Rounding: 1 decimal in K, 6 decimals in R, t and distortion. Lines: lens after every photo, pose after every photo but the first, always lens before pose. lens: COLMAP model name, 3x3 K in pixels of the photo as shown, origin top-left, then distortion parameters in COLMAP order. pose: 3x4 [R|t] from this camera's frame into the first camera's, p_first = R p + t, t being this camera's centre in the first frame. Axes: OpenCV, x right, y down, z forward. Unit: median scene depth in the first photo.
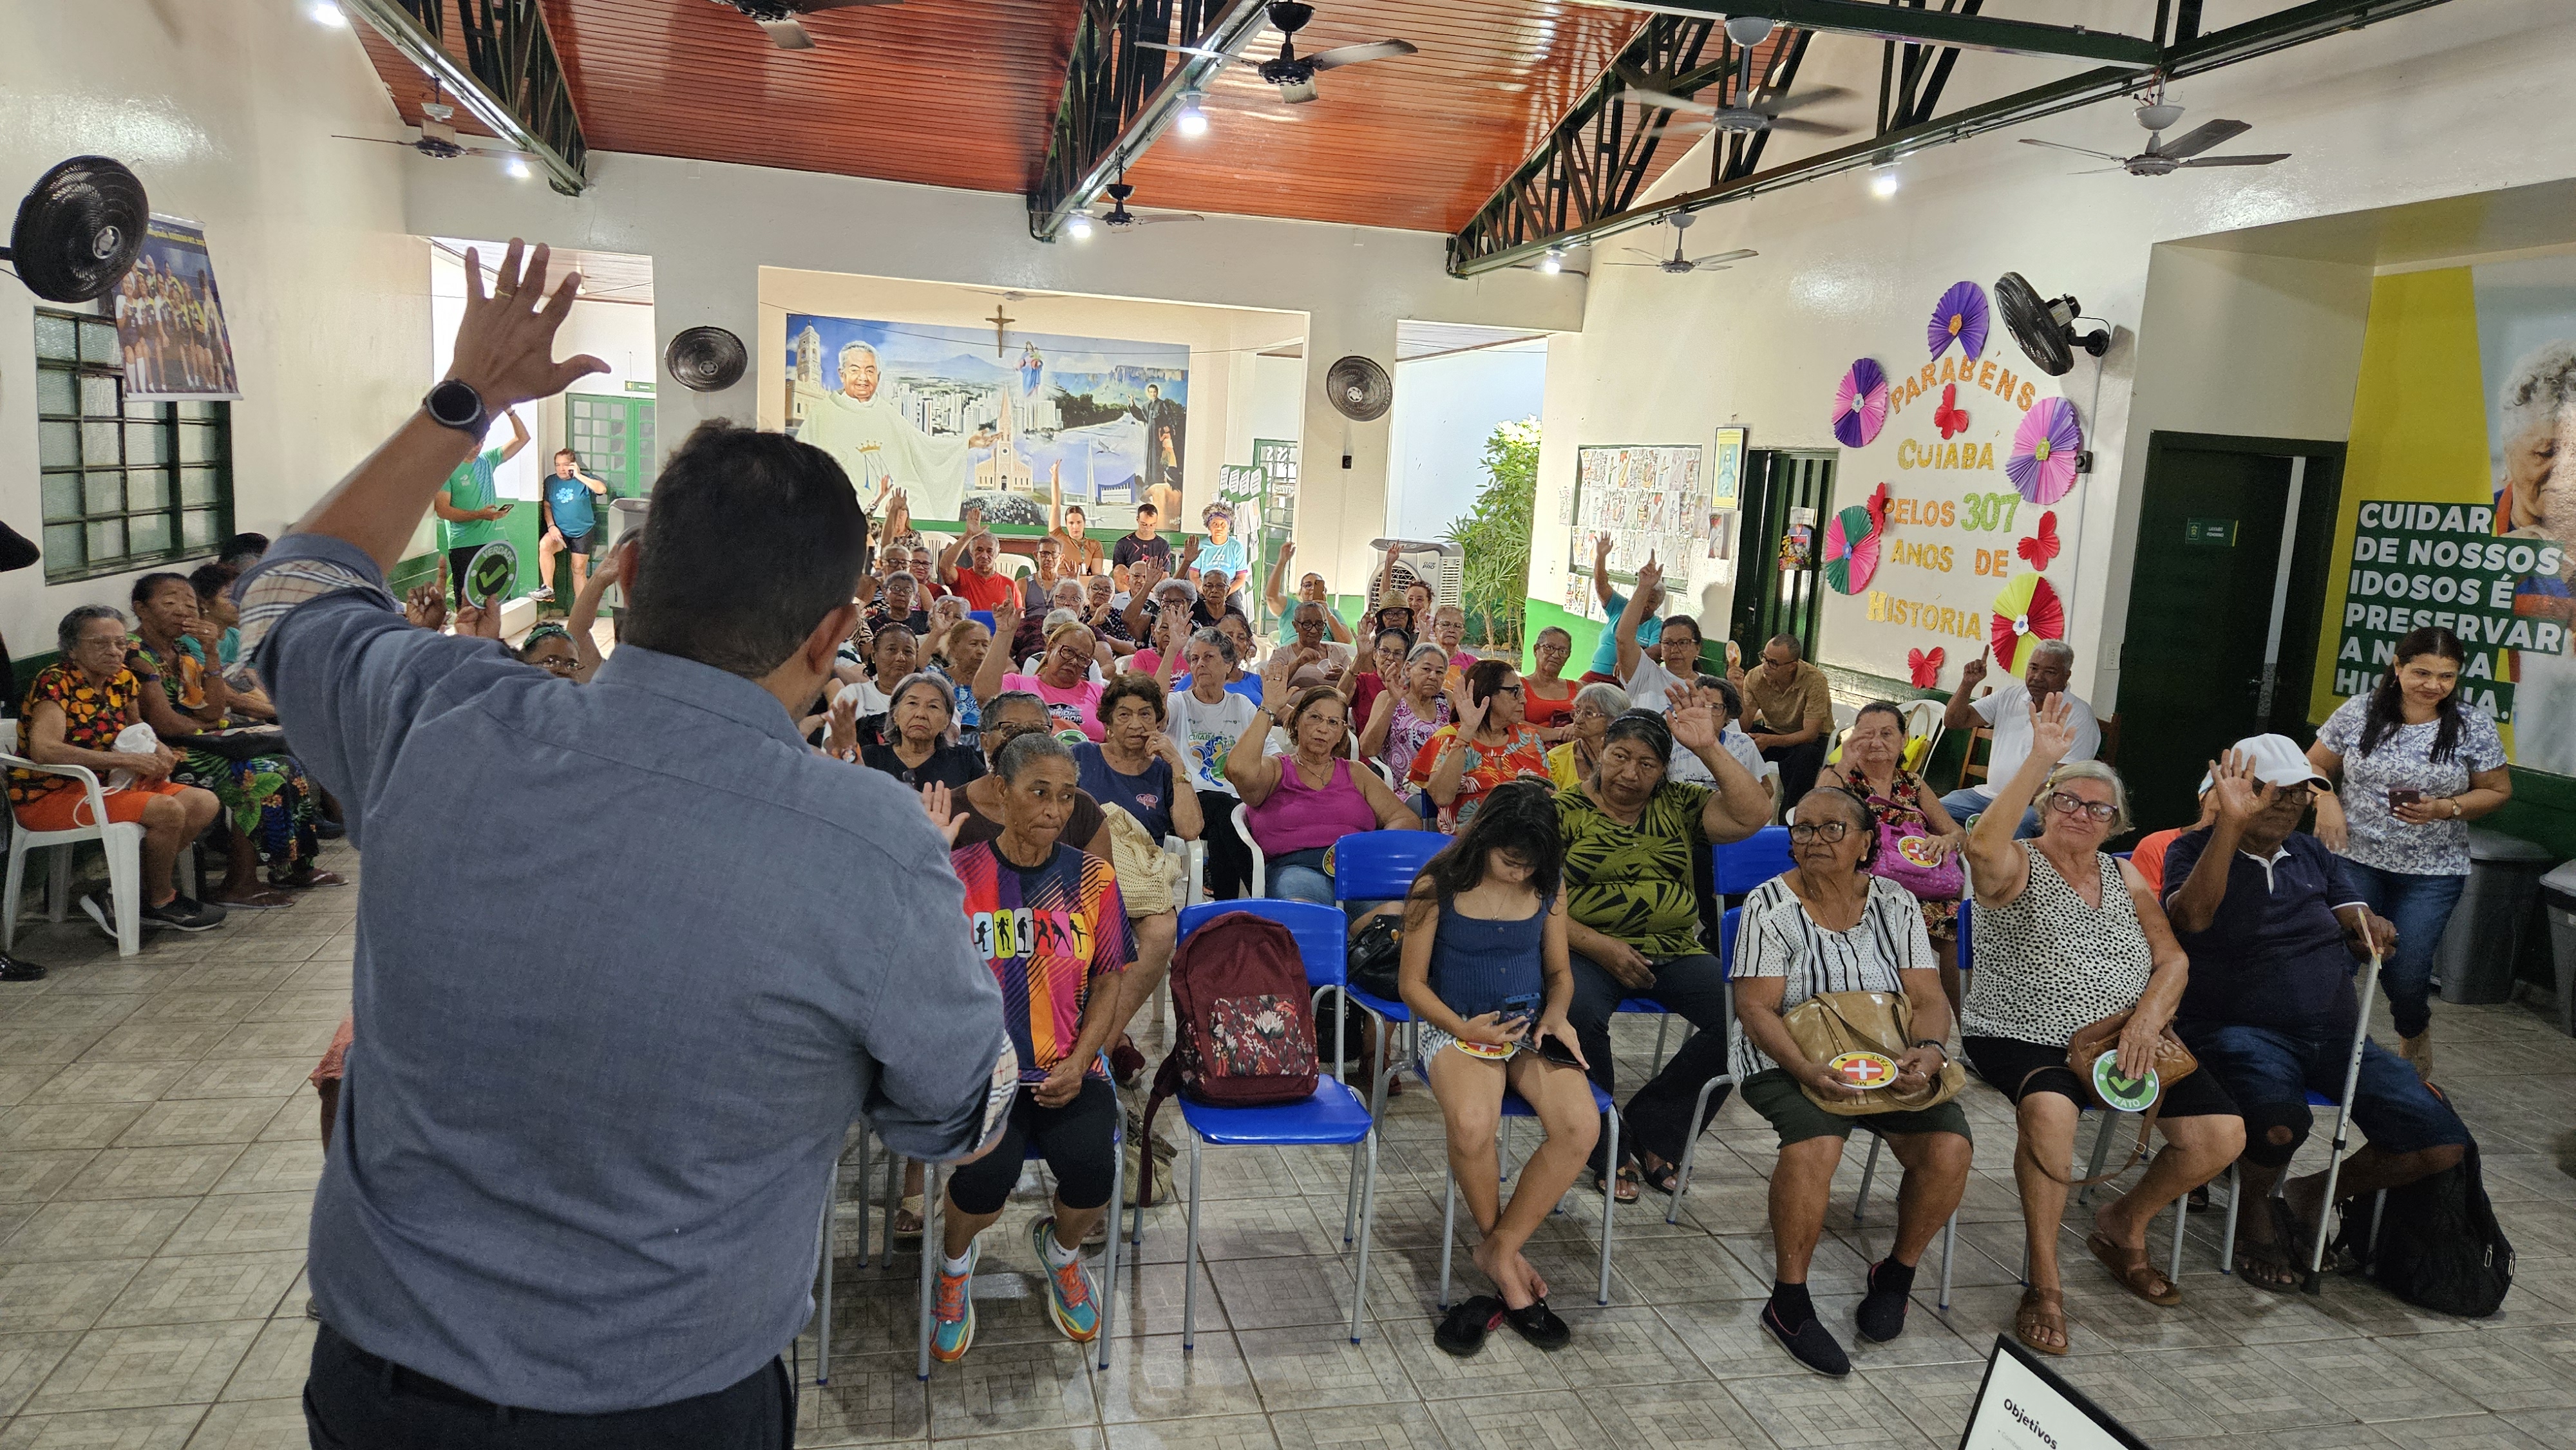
lens RADIAL K [[1709.4, 0, 1276.0], [0, 1709.4, 705.6], [0, 0, 1]] dist [0.058825, -0.046283]
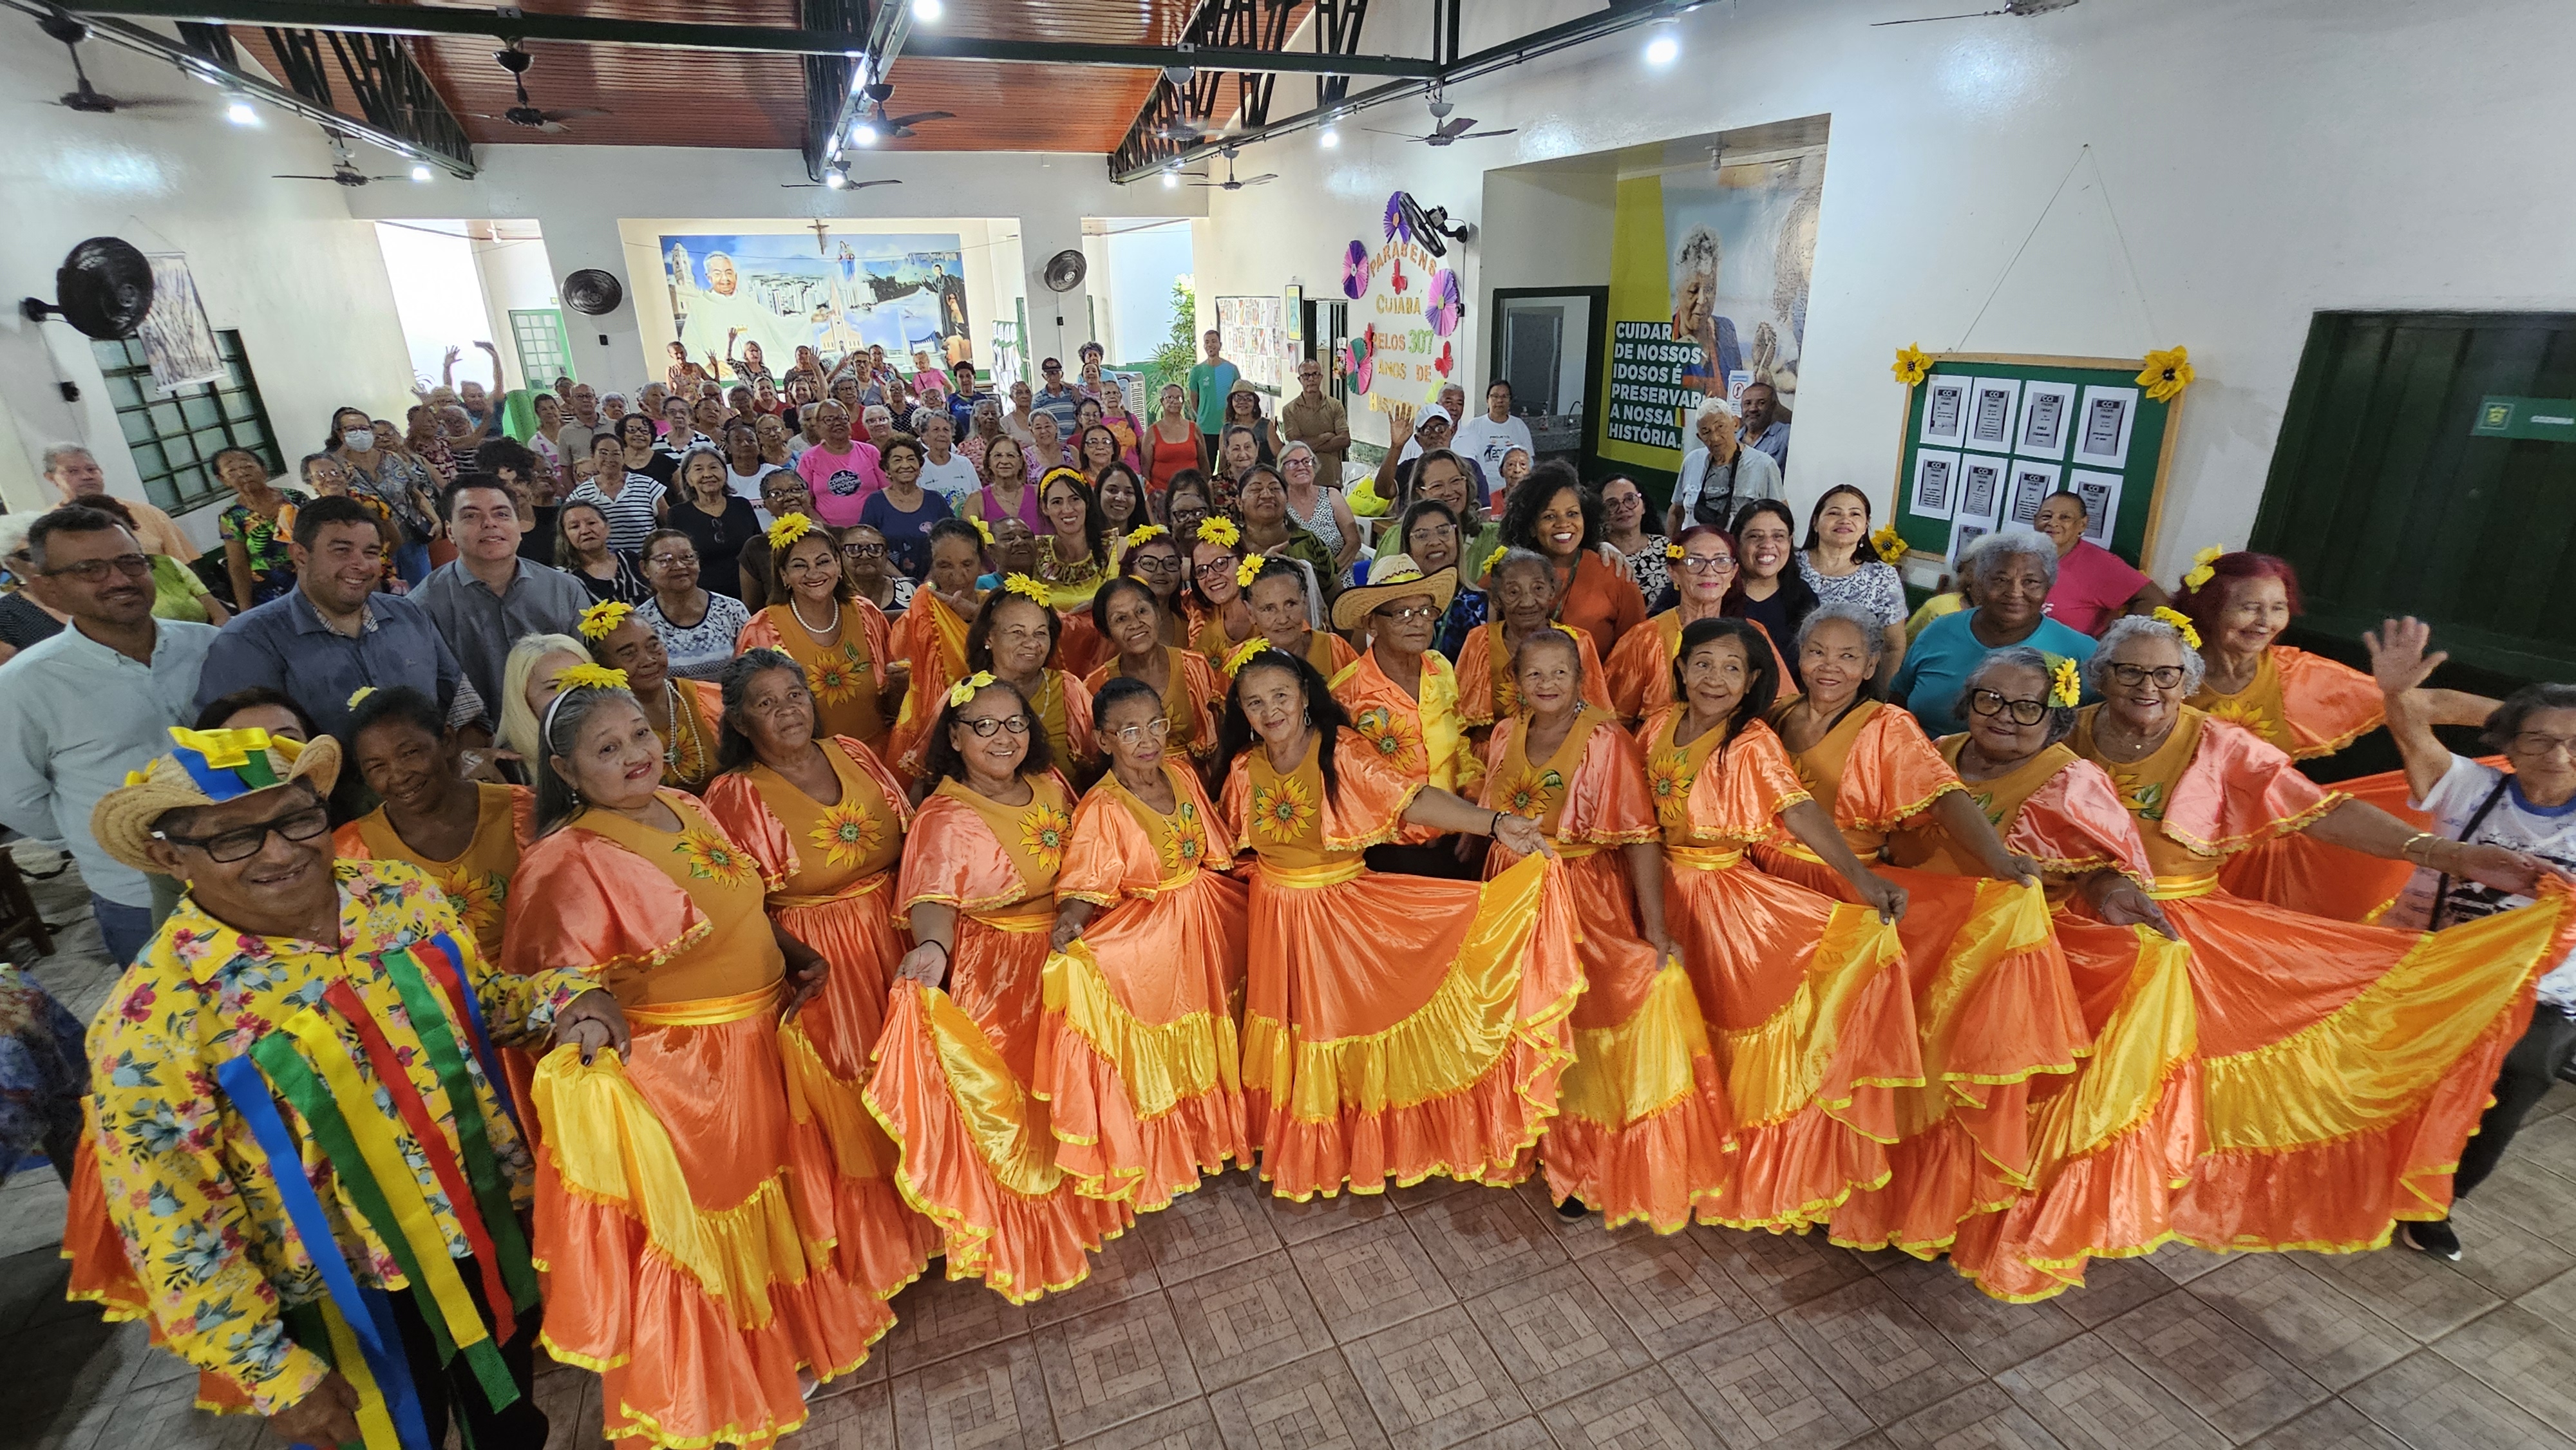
lens RADIAL K [[1172.4, 0, 1286.2], [0, 1172.4, 731.1], [0, 0, 1]] dist [-0.015040, 0.000767]
pose [[0.984941, -0.126450, 0.117907, 0.113271], [0.096025, 0.967208, 0.235135, -0.028380], [-0.143774, -0.220272, 0.964785, -0.145668]]
